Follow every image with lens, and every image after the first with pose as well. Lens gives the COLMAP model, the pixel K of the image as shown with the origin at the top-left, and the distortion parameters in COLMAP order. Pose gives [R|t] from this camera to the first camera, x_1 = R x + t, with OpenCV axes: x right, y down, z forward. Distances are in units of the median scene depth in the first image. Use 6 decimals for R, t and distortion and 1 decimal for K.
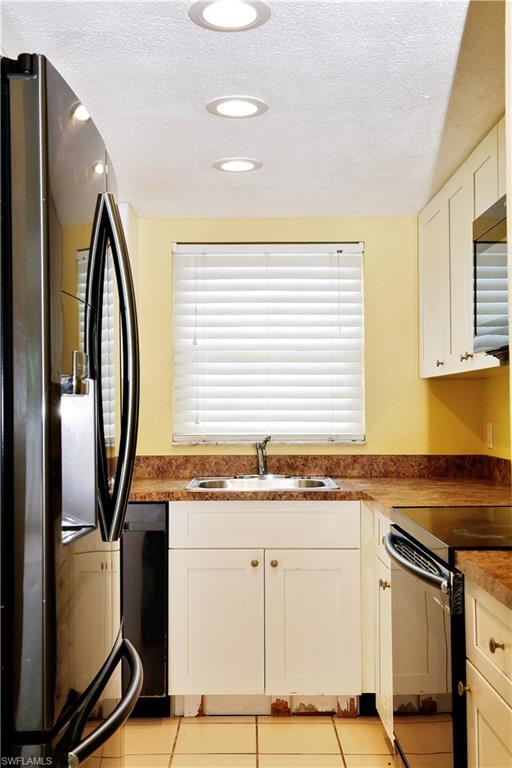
lens RADIAL K [[859.6, 0, 256.0], [0, 859.6, 384.0], [0, 0, 1]] dist [0.125920, 0.003206]
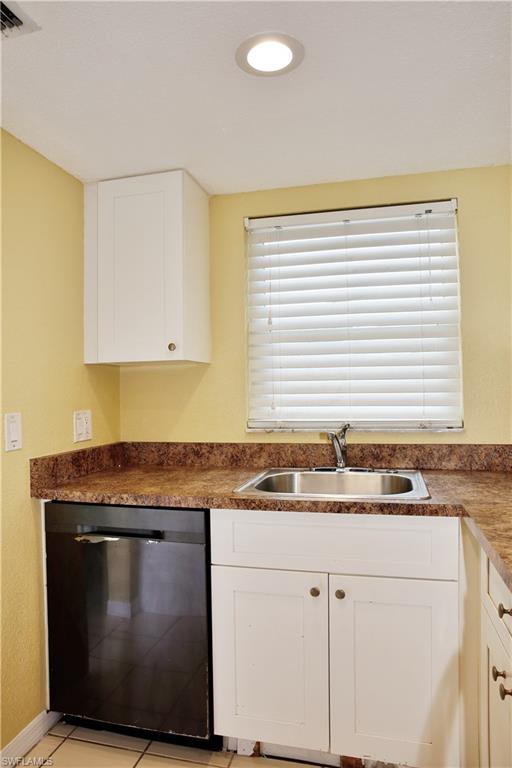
lens RADIAL K [[523.2, 0, 256.0], [0, 523.2, 384.0], [0, 0, 1]] dist [-0.097326, 0.081155]
pose [[0.969611, -0.014912, -0.244195, 0.052605], [0.018562, 0.999748, 0.012651, 0.012039], [0.243945, -0.016800, 0.969644, 0.454911]]
